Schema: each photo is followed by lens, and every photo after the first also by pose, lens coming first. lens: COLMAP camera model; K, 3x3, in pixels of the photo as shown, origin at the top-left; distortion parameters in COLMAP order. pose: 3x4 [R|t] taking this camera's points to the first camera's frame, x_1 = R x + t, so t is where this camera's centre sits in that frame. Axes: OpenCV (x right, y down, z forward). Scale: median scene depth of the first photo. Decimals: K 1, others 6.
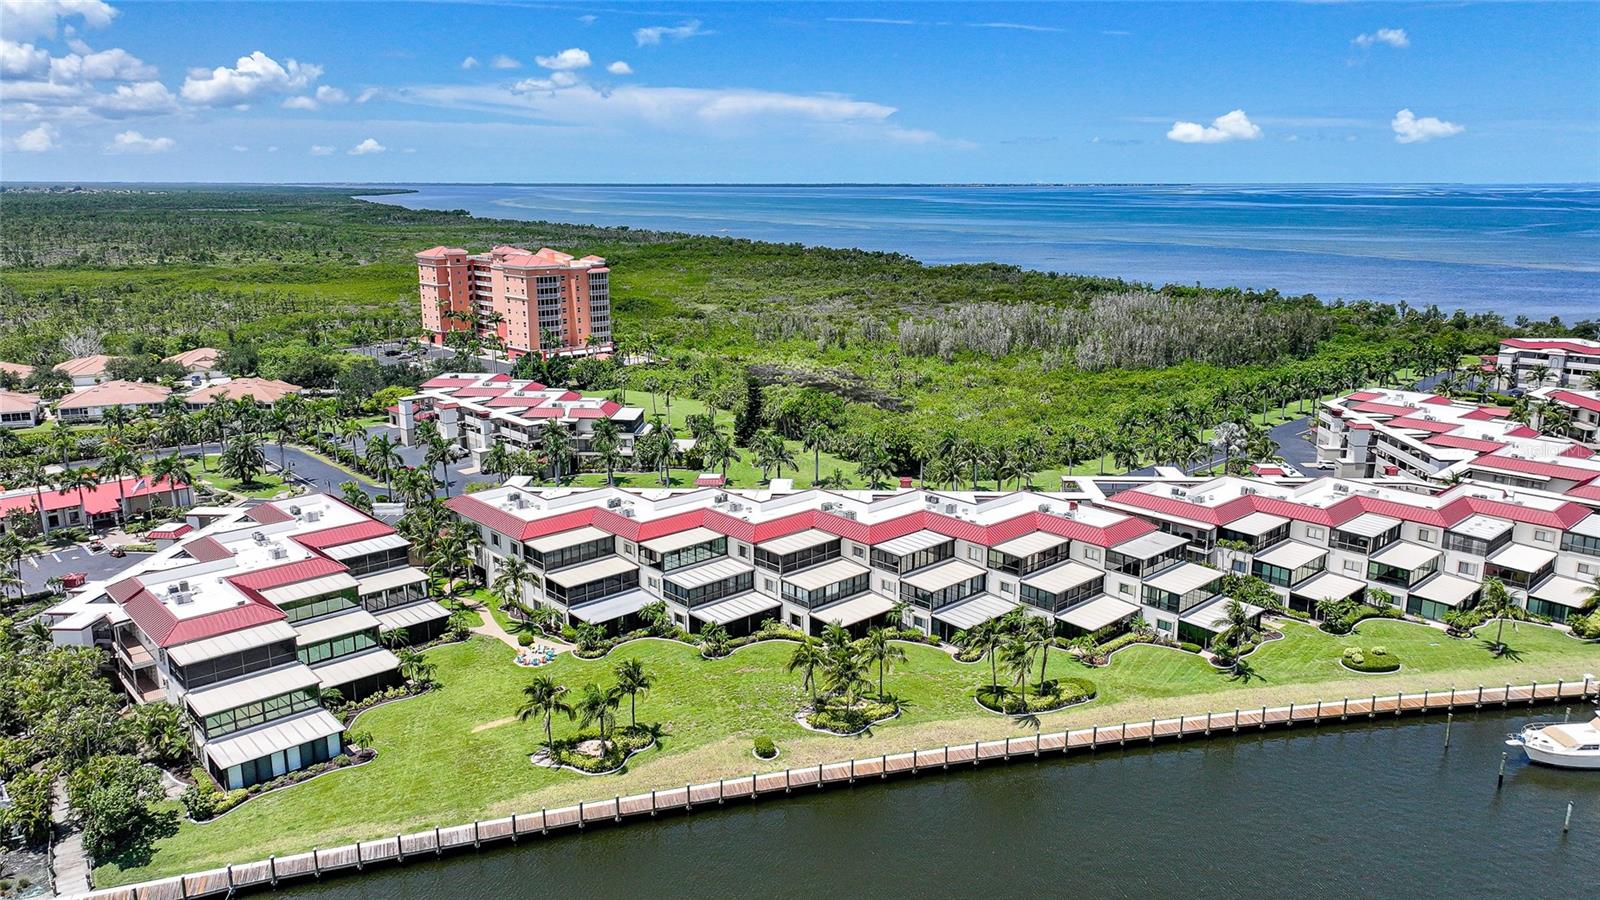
lens RADIAL K [[1121.4, 0, 806.0], [0, 1121.4, 449.5], [0, 0, 1]] dist [0.000064, 0.013166]
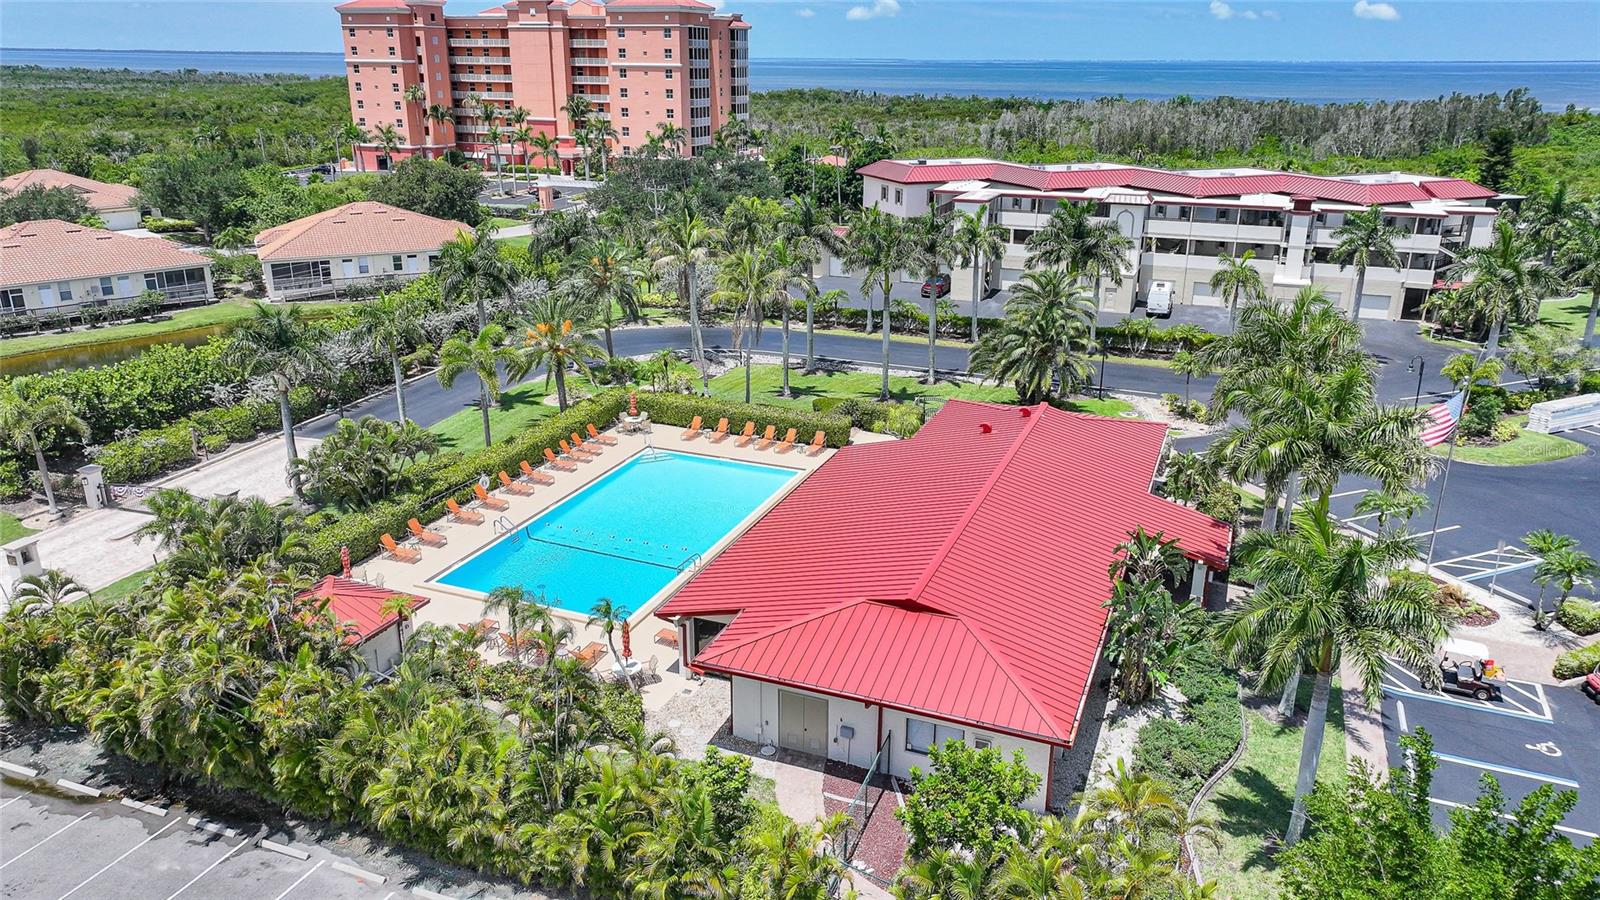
lens RADIAL K [[1121.4, 0, 806.4], [0, 1121.4, 449.2], [0, 0, 1]] dist [0.000064, 0.013166]
pose [[0.903391, -0.137382, 0.406215, -0.820637], [0.094754, 0.987828, 0.123359, -0.009283], [-0.418218, -0.072951, 0.905413, 0.798203]]
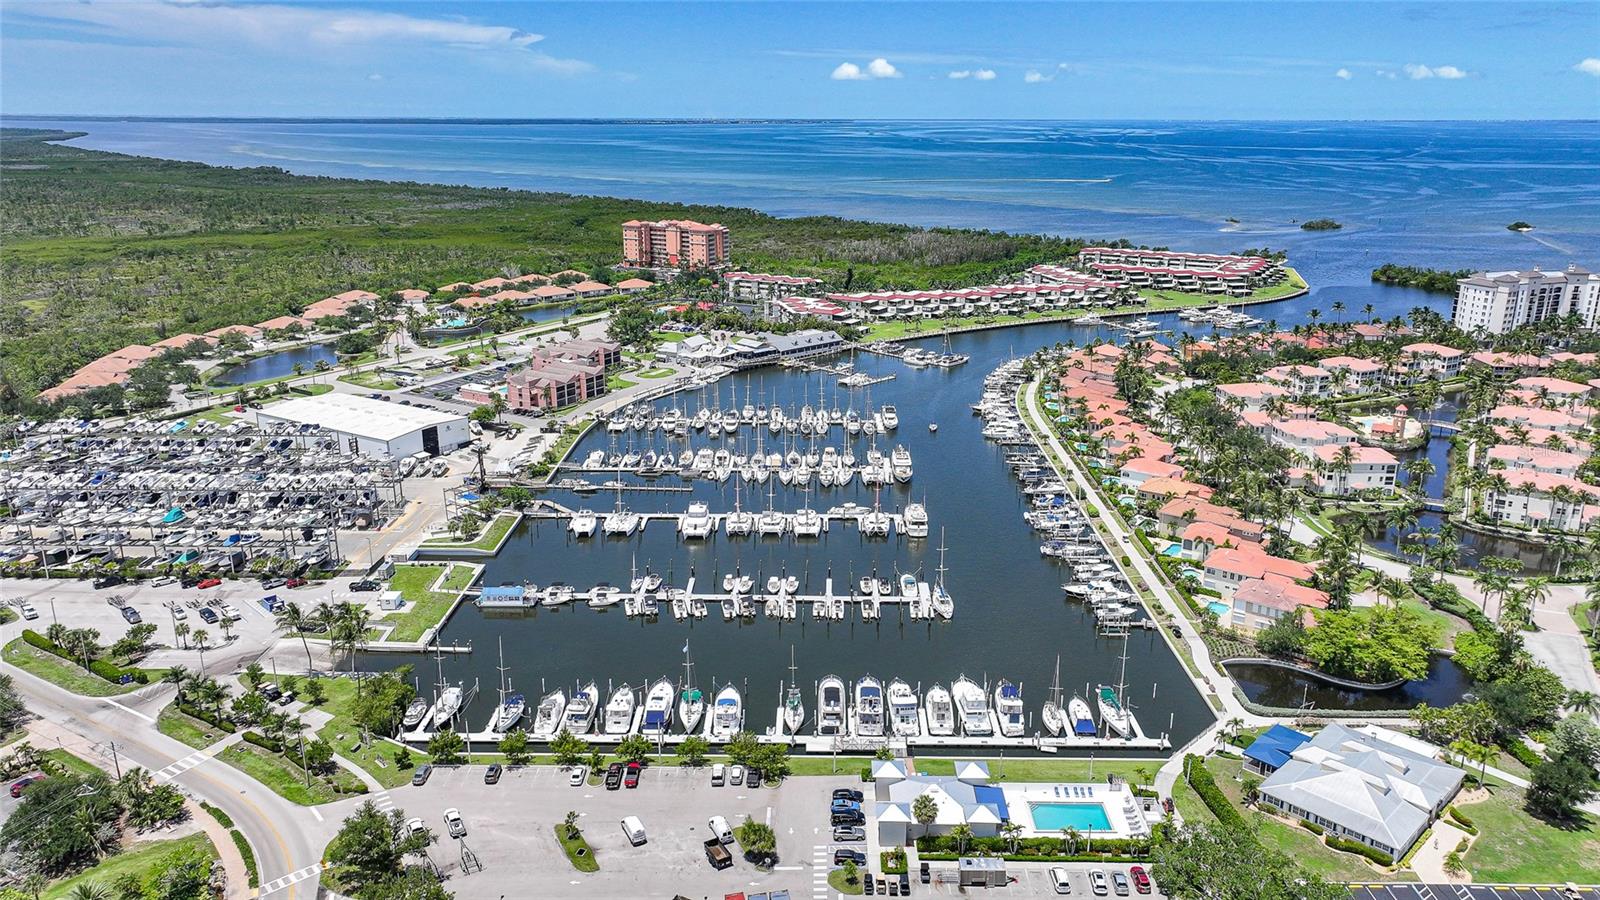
lens RADIAL K [[1121.4, 0, 797.7], [0, 1121.4, 440.8], [0, 0, 1]] dist [0.000064, 0.013166]
pose [[0.959341, -0.076774, 0.271606, -1.325971], [0.063358, 0.996313, 0.057839, 0.273969], [-0.275045, -0.038279, 0.960669, -2.368048]]
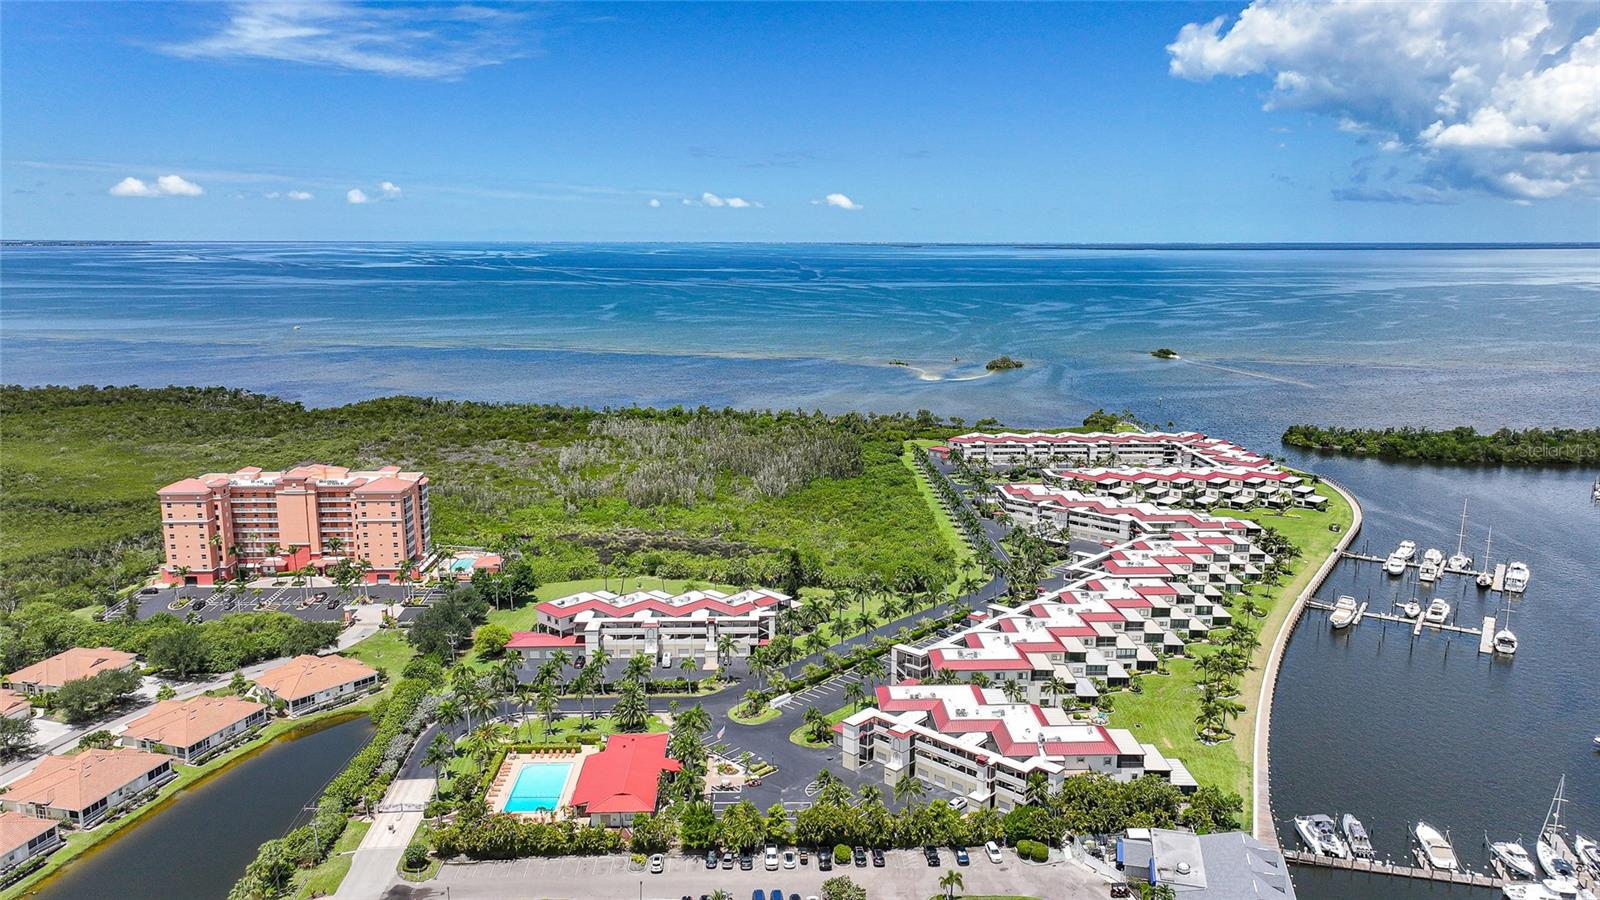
lens RADIAL K [[1121.4, 0, 808.1], [0, 1121.4, 441.1], [0, 0, 1]] dist [0.000064, 0.013166]
pose [[0.649925, -0.133806, 0.748127, -1.410493], [0.174164, 0.984405, 0.024763, -0.304311], [-0.739773, 0.114203, 0.663093, 0.032839]]
